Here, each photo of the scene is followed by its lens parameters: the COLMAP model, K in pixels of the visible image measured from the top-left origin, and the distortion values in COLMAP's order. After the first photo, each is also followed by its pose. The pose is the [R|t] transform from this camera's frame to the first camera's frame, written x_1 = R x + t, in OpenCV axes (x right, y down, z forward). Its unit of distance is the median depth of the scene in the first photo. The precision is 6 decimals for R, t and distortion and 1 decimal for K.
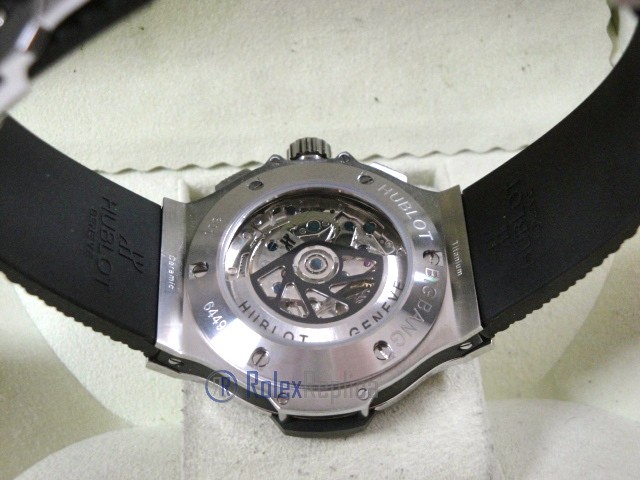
lens RADIAL K [[1137.7, 0, 302.8], [0, 1137.7, 223.2], [0, 0, 1]] dist [-0.011025, 2.498275]
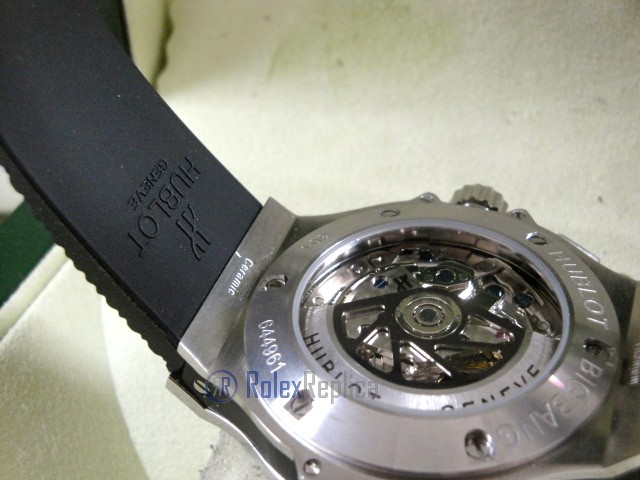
lens RADIAL K [[1042.3, 0, 320.0], [0, 1042.3, 240.0], [0, 0, 1]] dist [0.035473, 0.950933]
pose [[0.920091, 0.216191, -0.326641, 0.141792], [-0.301439, 0.923304, -0.238001, 0.156673], [0.250135, 0.317445, 0.914692, 0.350230]]
